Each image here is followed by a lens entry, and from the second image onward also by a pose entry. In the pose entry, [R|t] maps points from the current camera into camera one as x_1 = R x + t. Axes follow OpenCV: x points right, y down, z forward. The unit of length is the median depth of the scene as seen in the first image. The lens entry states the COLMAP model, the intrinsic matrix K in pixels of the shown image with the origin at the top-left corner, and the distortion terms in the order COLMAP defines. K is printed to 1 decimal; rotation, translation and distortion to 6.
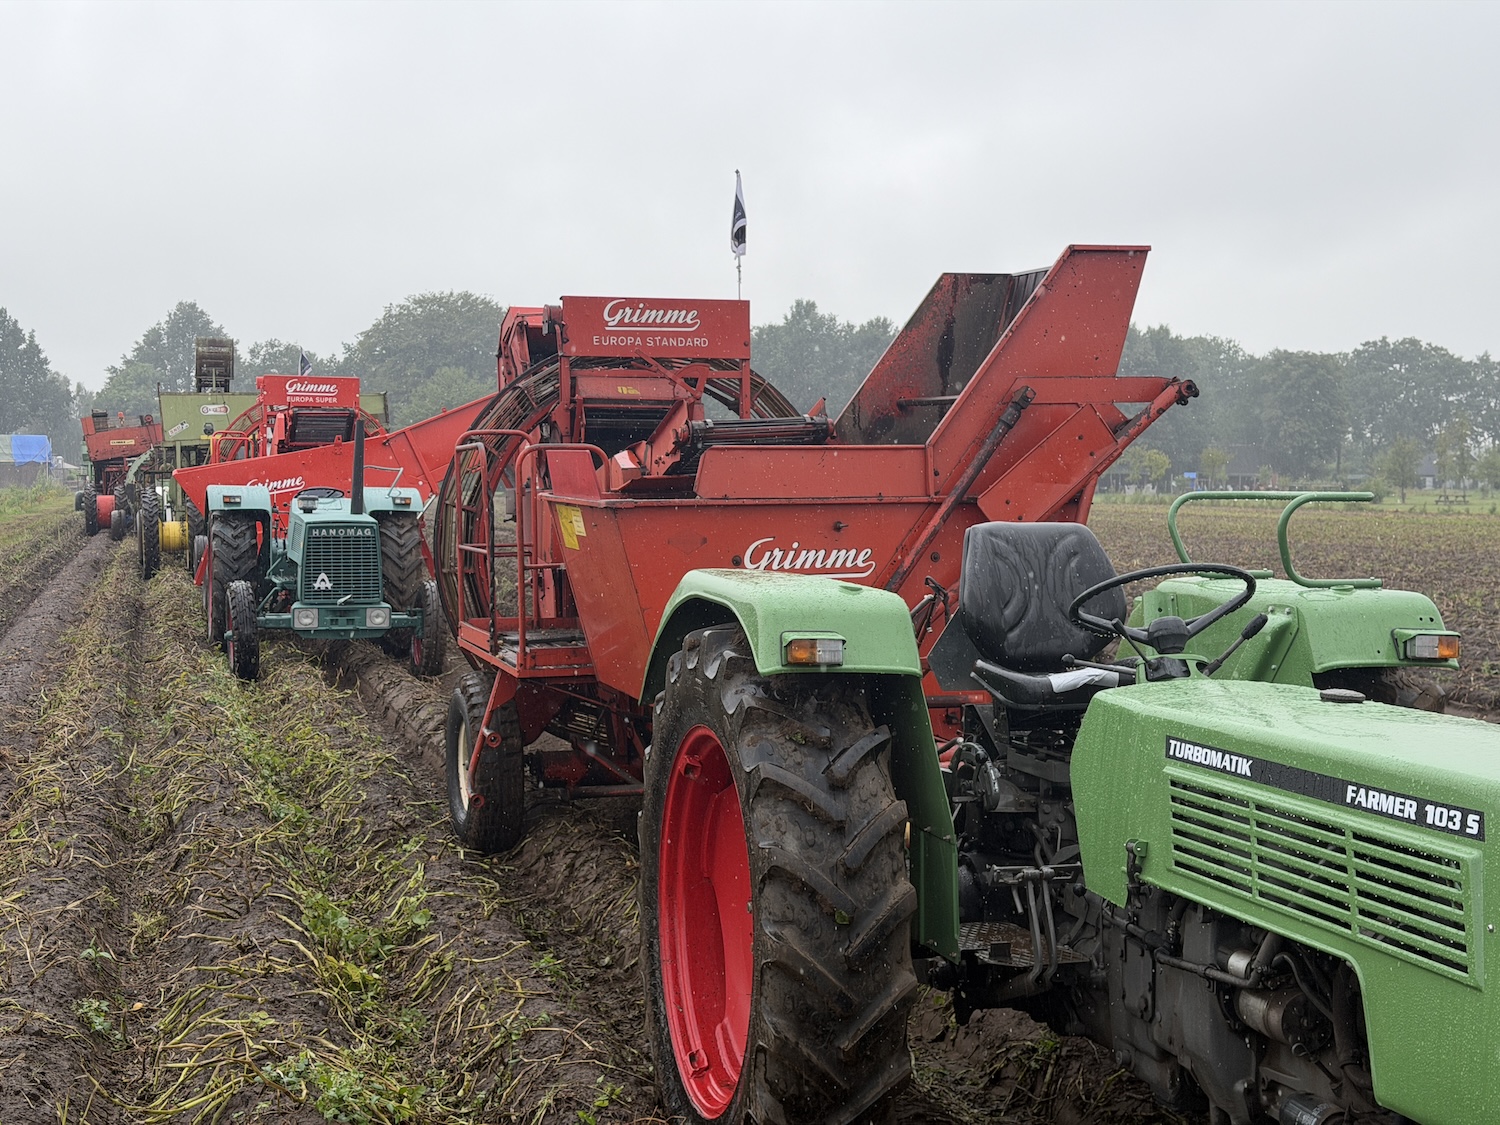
lens RADIAL K [[2097.1, 0, 757.3], [0, 2097.1, 569.5], [0, 0, 1]] dist [0.133377, 0.000000]
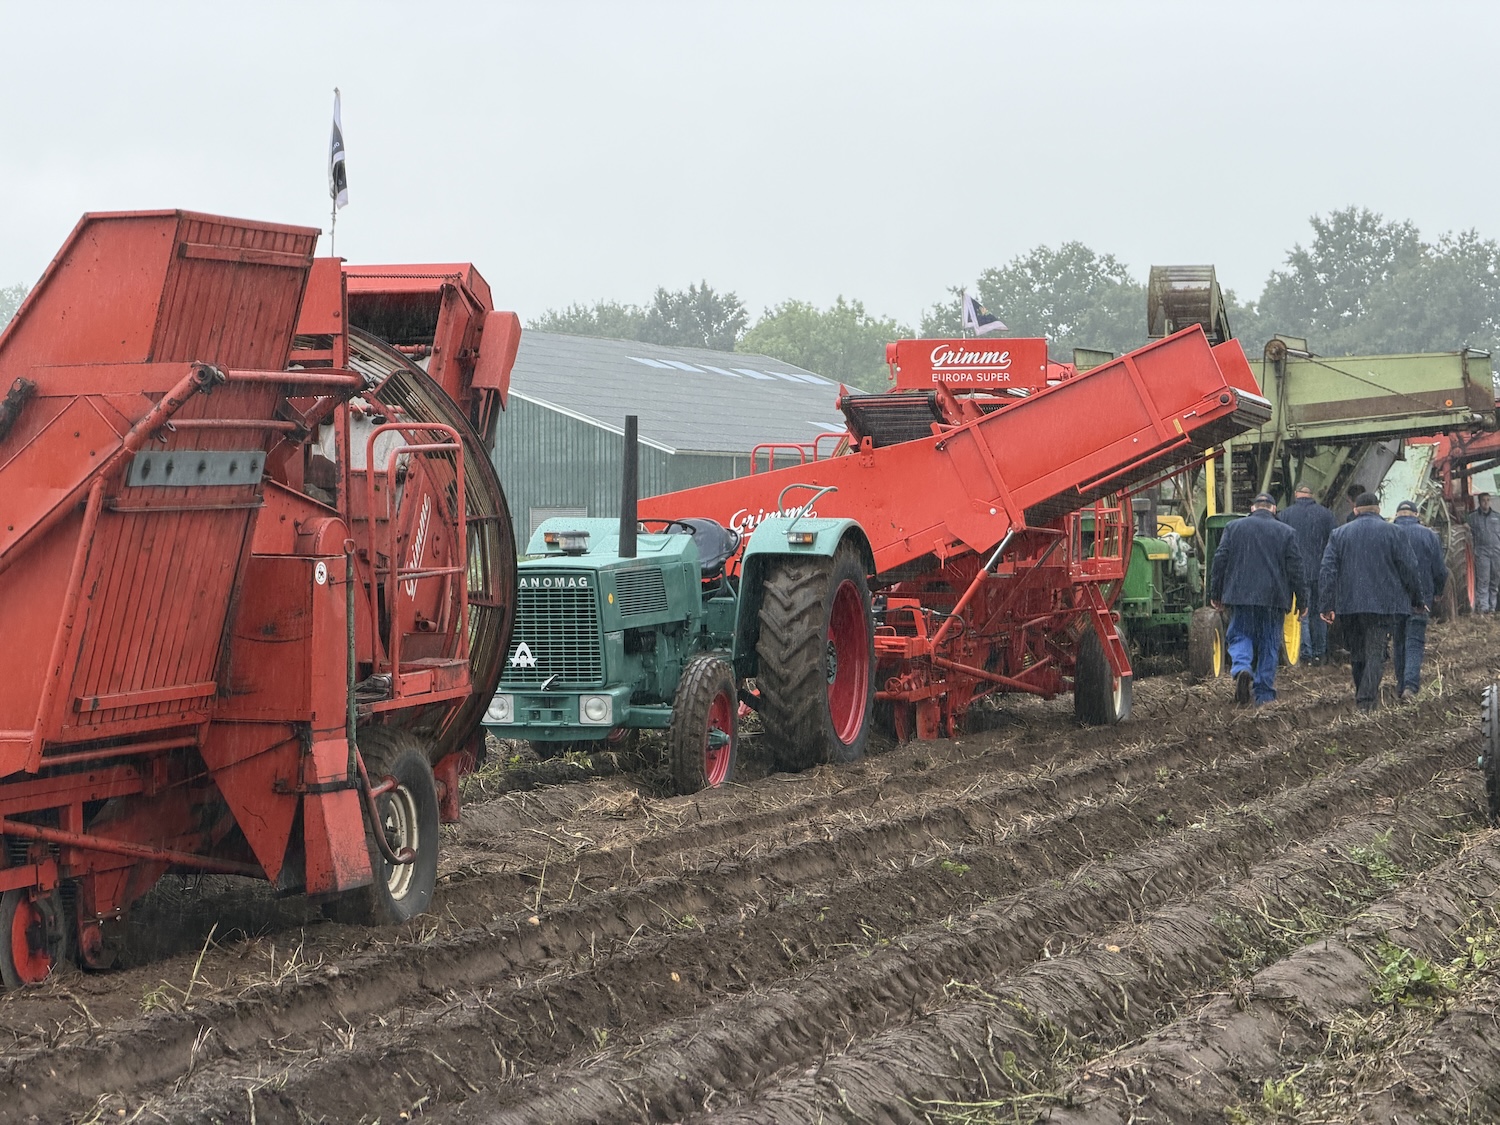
lens RADIAL K [[4496.9, 0, 750.9], [0, 4496.9, 560.8], [0, 0, 1]] dist [0.250639, 0.000000]
pose [[0.846496, -0.003711, -0.532382, 1.334137], [-0.014399, 0.999450, -0.029861, 0.037293], [0.532200, 0.032943, 0.845977, -0.399323]]
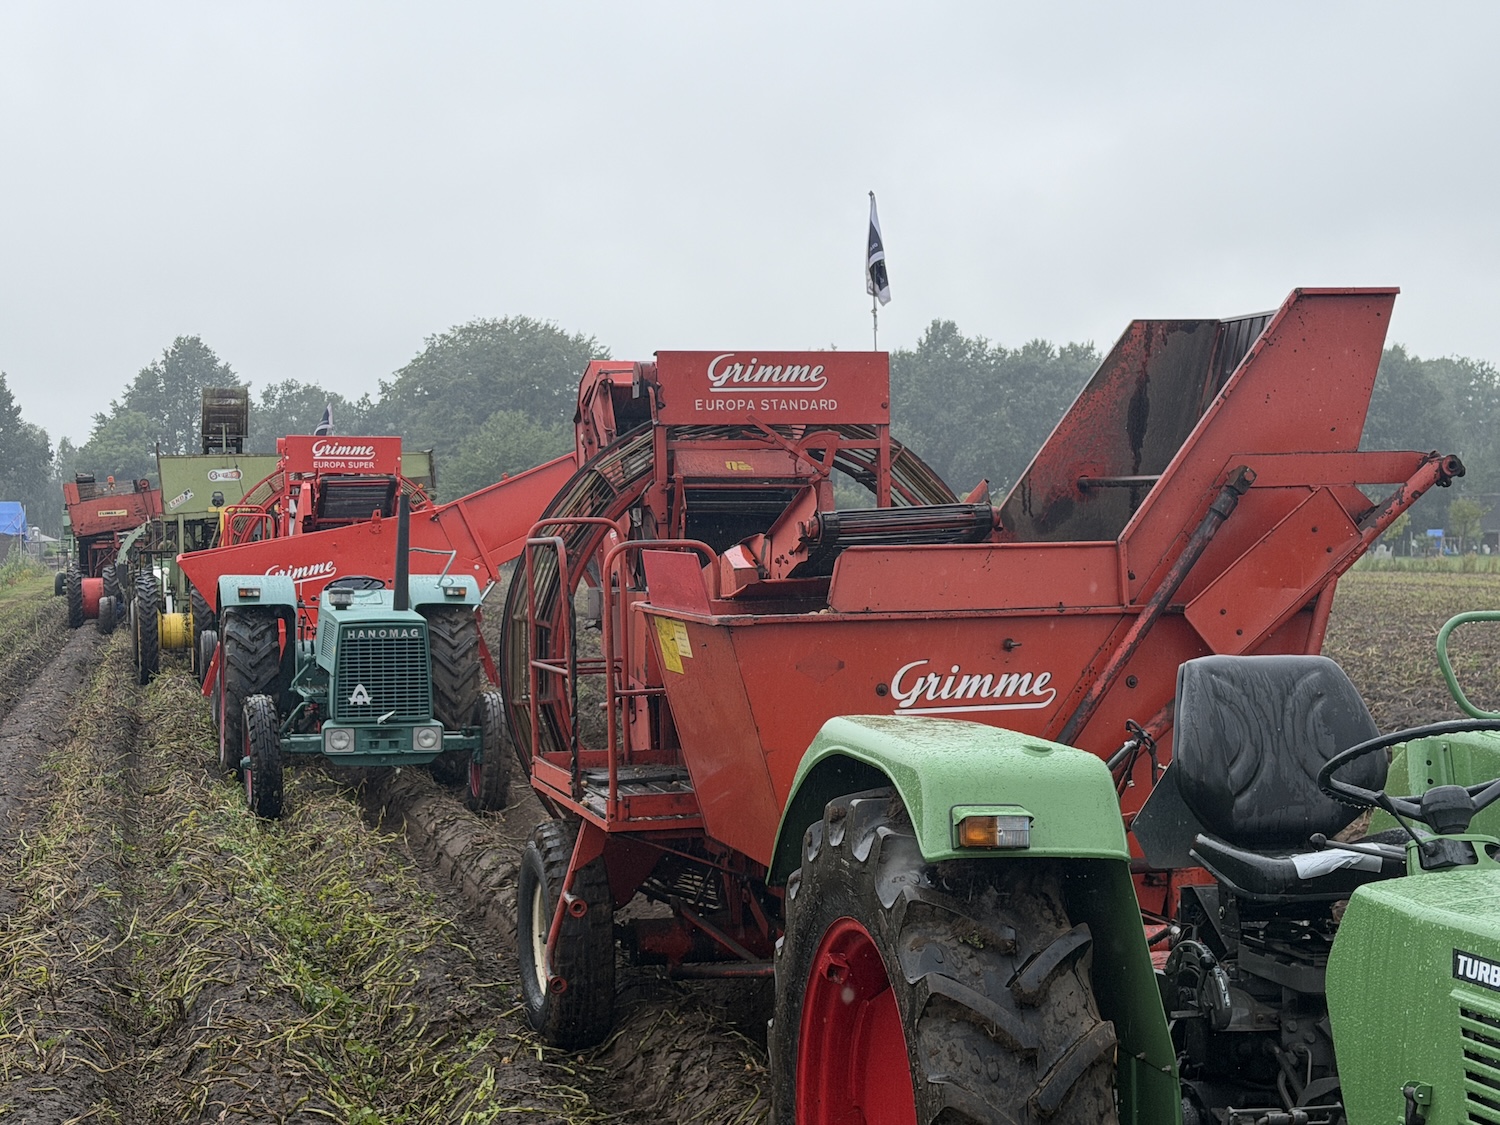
lens RADIAL K [[2611.8, 0, 756.1], [0, 2611.8, 560.8], [0, 0, 1]] dist [0.135683, 0.000000]
pose [[0.998698, -0.011164, -0.049784, -0.007152], [0.009357, 0.999294, -0.036386, -0.016403], [0.050155, 0.035873, 0.998097, 0.001583]]
